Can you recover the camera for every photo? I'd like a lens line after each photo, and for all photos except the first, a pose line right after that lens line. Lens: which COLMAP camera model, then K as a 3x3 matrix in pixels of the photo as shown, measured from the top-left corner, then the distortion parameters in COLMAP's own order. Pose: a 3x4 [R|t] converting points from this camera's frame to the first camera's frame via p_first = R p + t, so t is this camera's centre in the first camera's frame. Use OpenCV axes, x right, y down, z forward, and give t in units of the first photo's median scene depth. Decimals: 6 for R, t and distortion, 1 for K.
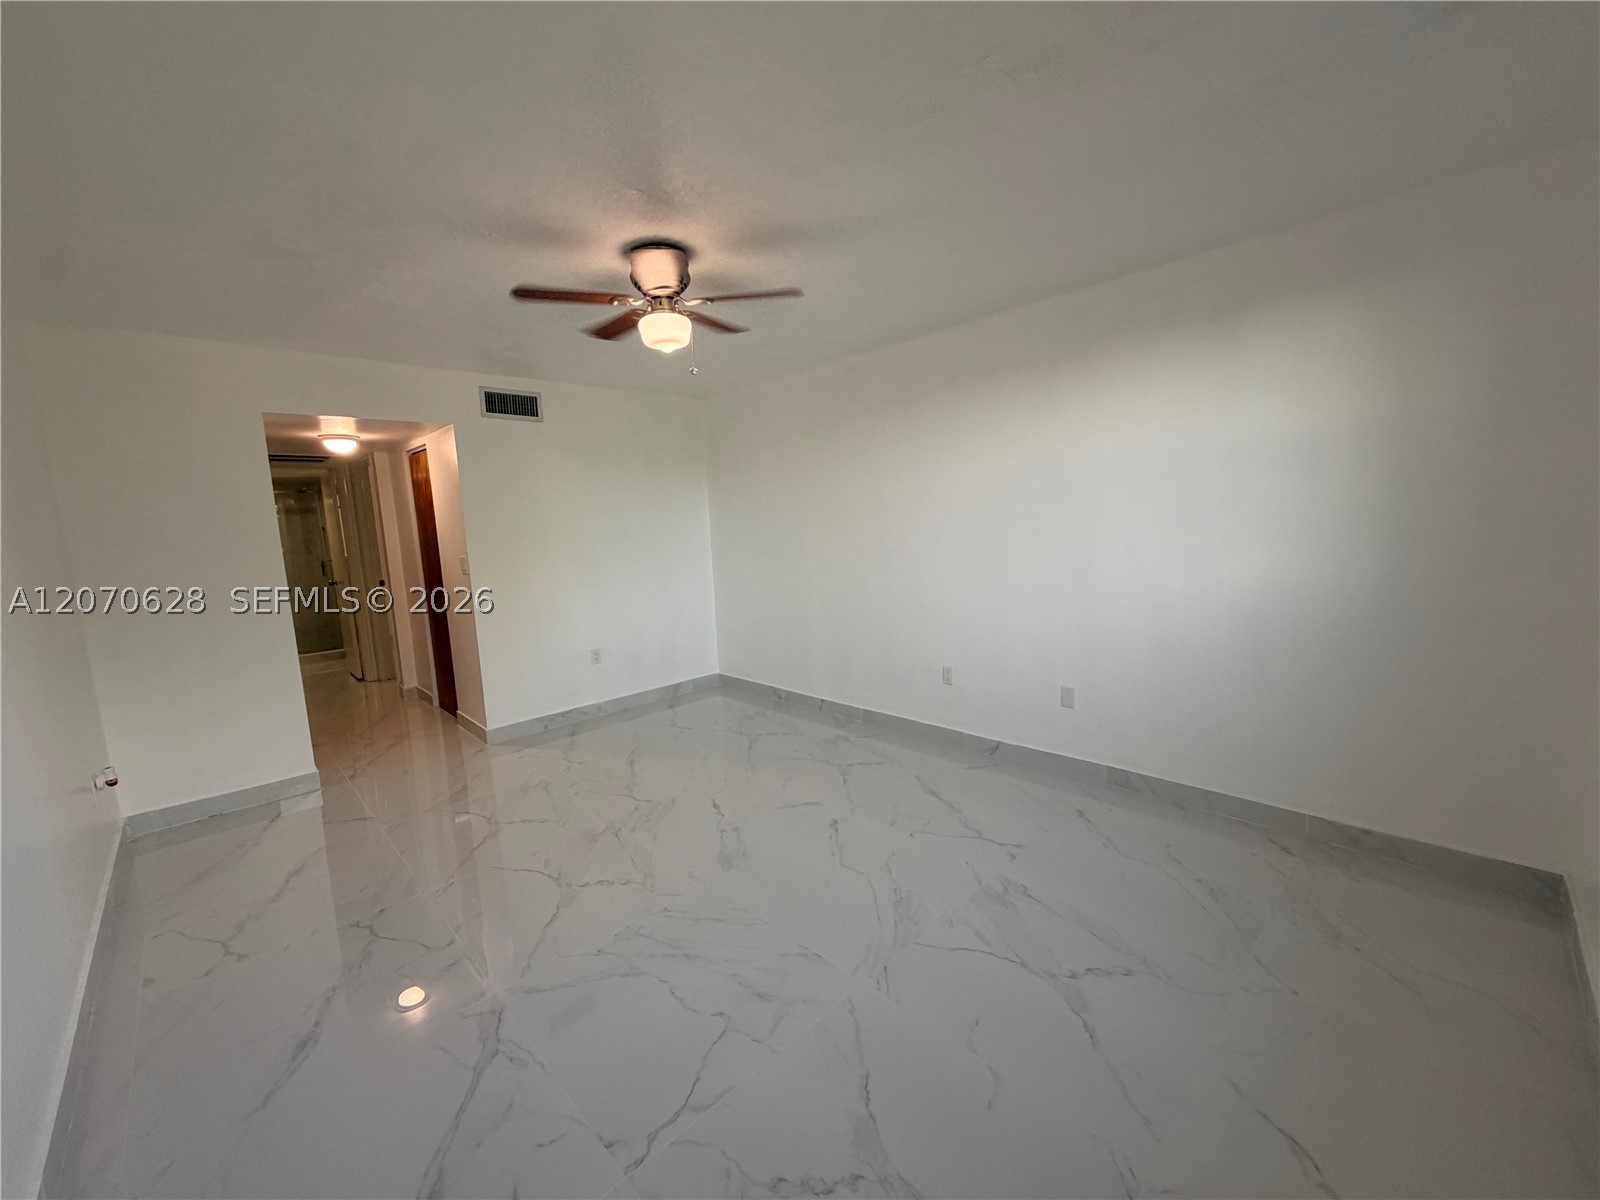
lens RADIAL K [[636.7, 0, 794.8], [0, 636.7, 603.7], [0, 0, 1]] dist [0.000252, -0.000004]
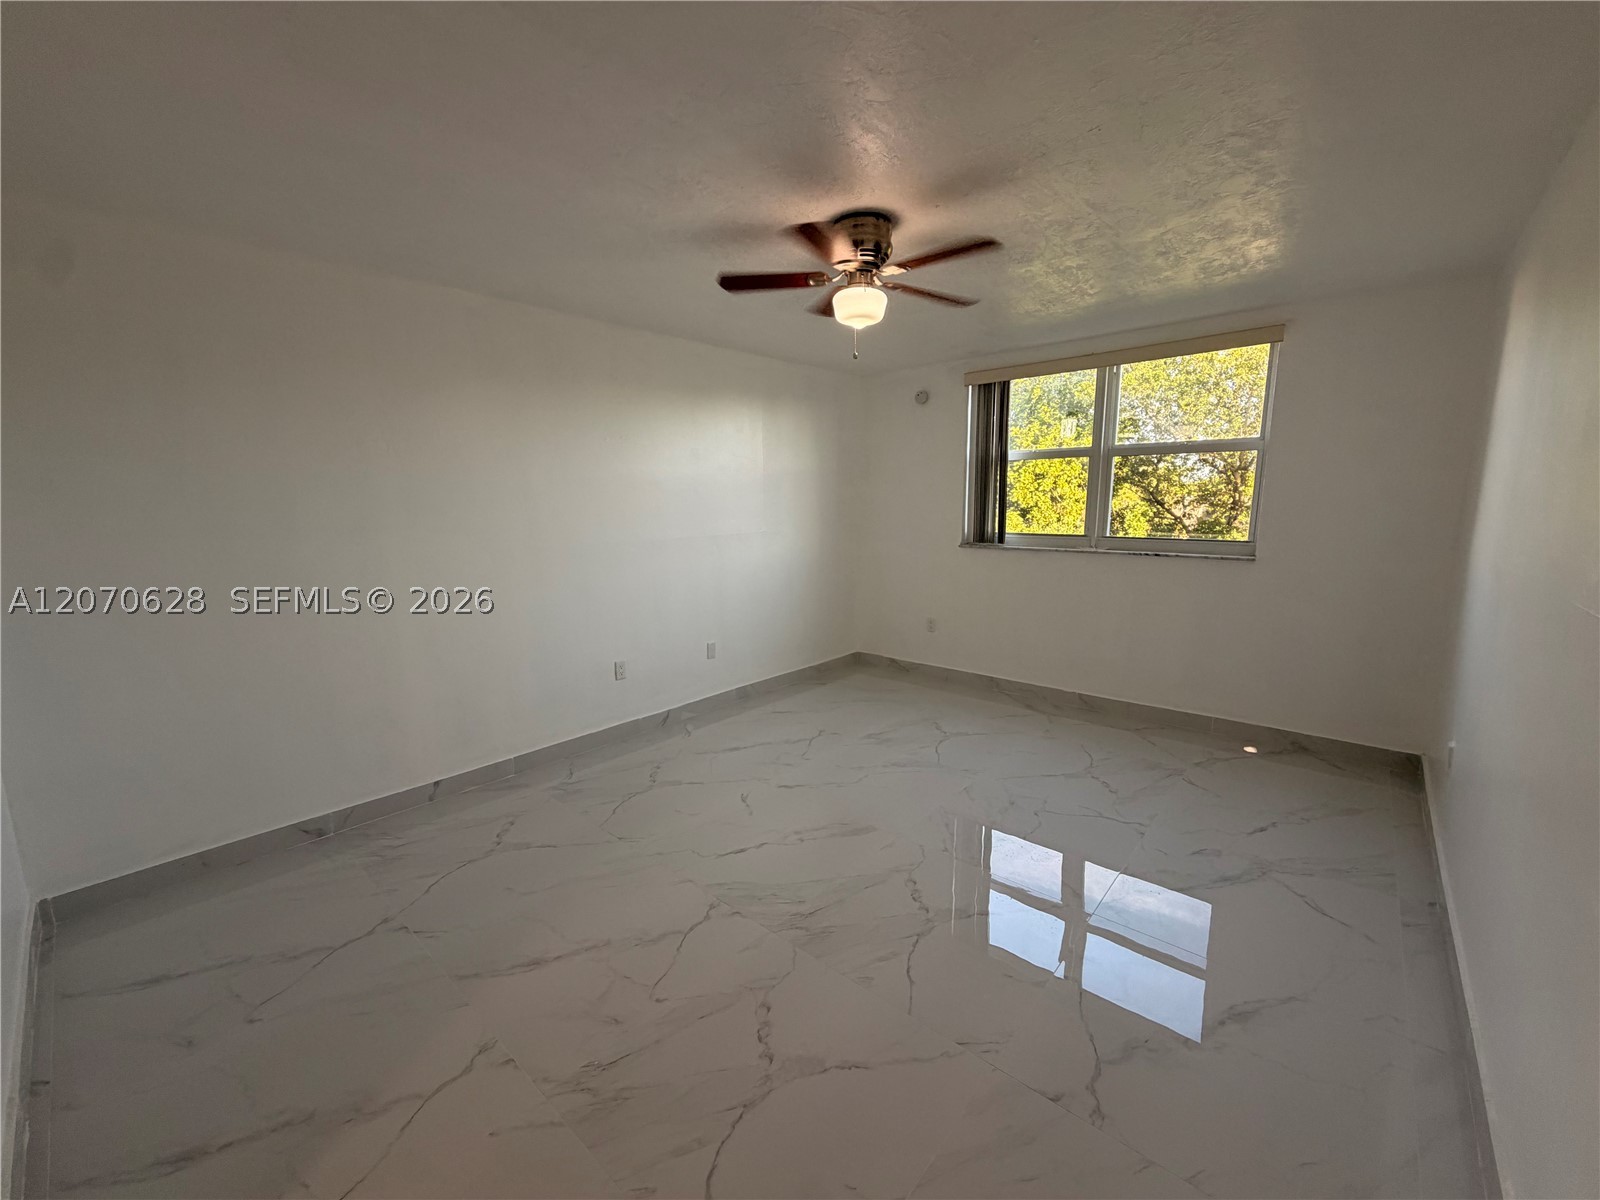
lens RADIAL K [[636.7, 0, 794.8], [0, 636.7, 603.7], [0, 0, 1]] dist [0.000252, -0.000004]
pose [[-0.088458, -0.113238, 0.989622, -0.885429], [0.141879, 0.981954, 0.125043, -0.089953], [-0.985924, 0.151468, -0.070796, 0.906548]]
